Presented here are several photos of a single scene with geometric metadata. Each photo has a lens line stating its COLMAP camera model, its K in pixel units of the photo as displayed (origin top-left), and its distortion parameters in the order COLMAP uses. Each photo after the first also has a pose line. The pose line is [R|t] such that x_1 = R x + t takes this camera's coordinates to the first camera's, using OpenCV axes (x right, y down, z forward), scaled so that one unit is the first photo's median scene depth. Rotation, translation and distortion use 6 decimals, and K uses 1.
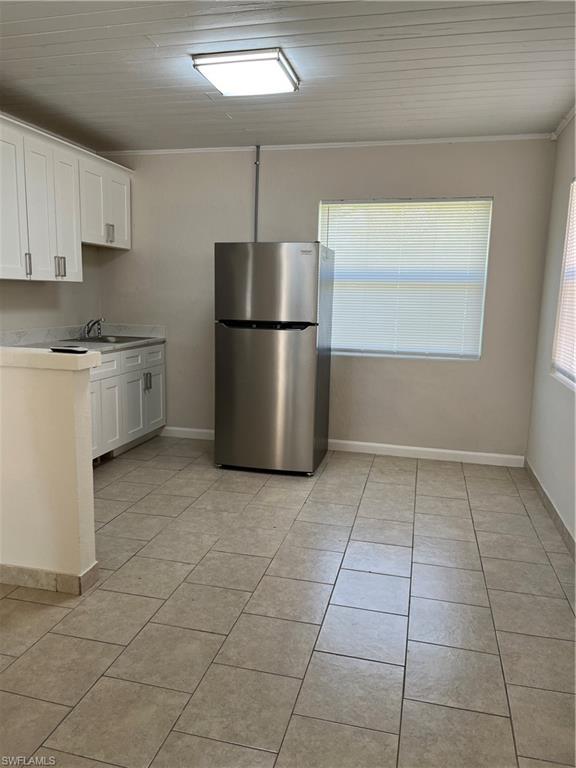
lens RADIAL K [[579.7, 0, 285.0], [0, 579.7, 392.4], [0, 0, 1]] dist [0.068435, -0.099504]
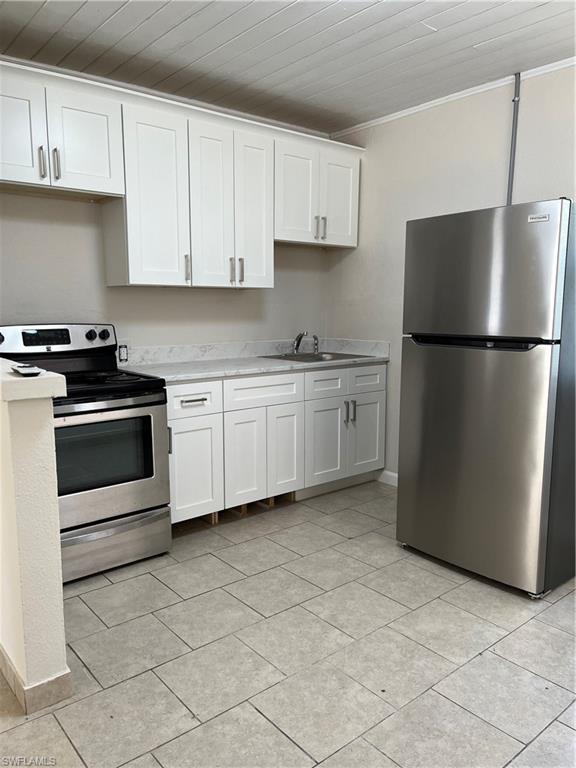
lens RADIAL K [[579.7, 0, 285.0], [0, 579.7, 392.4], [0, 0, 1]] dist [0.068435, -0.099504]
pose [[0.800845, 0.069677, -0.594805, 0.165385], [-0.085893, 0.996304, 0.001063, -0.039784], [0.592680, 0.050238, 0.803870, 0.331497]]
